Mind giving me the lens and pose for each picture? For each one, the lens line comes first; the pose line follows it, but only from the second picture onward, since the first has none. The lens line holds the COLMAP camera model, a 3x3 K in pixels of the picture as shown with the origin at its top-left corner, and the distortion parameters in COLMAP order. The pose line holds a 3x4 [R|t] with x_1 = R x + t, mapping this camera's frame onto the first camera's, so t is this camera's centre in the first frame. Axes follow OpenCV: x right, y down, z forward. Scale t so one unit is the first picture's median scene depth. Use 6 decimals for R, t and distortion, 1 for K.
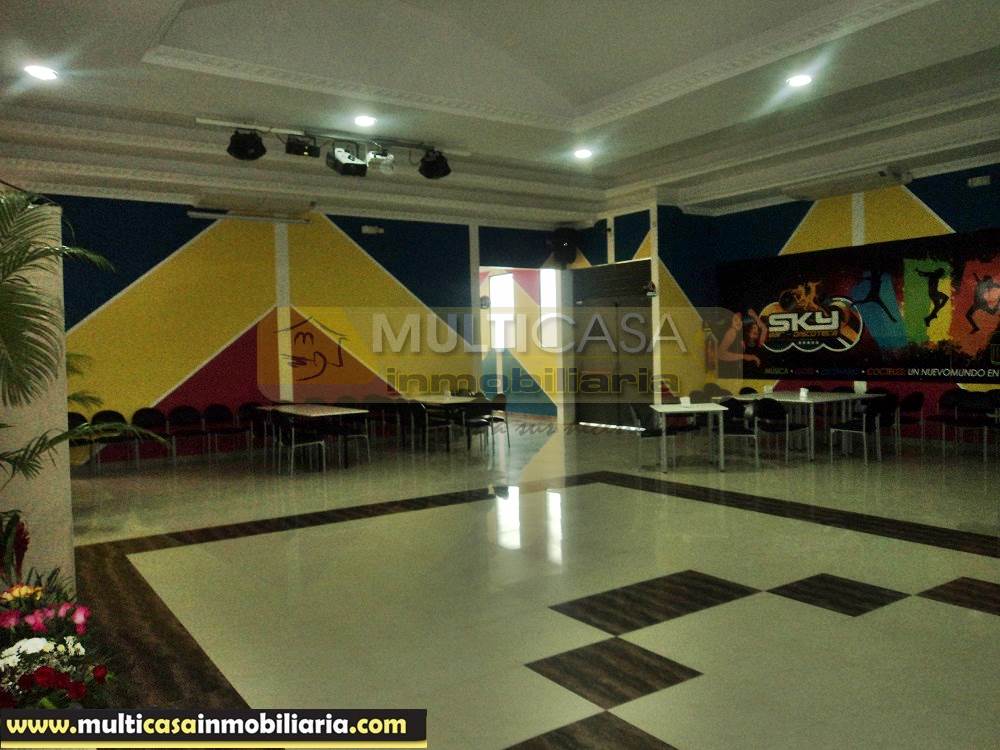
lens RADIAL K [[799.3, 0, 499.8], [0, 799.3, 377.8], [0, 0, 1]] dist [-0.026124, 0.000860]
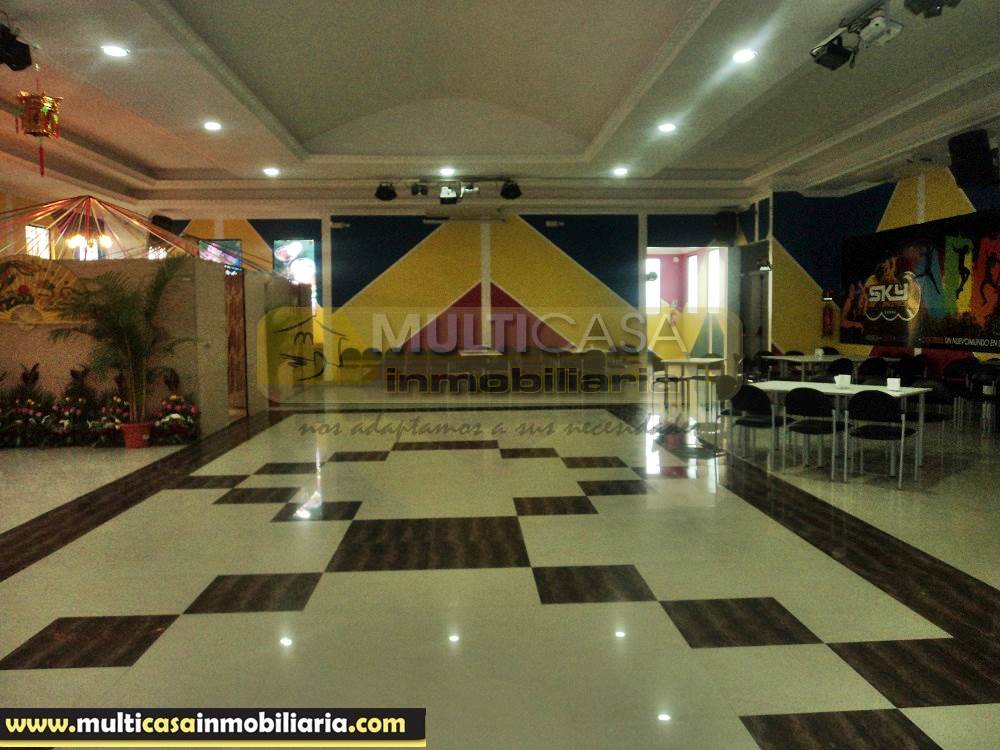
lens RADIAL K [[799.3, 0, 500.7], [0, 799.3, 373.5], [0, 0, 1]] dist [-0.026124, 0.000860]
pose [[0.851379, 0.054668, -0.521694, 0.506542], [-0.032445, 0.998138, 0.051645, 0.001033], [0.523546, -0.027043, 0.851568, -0.217557]]
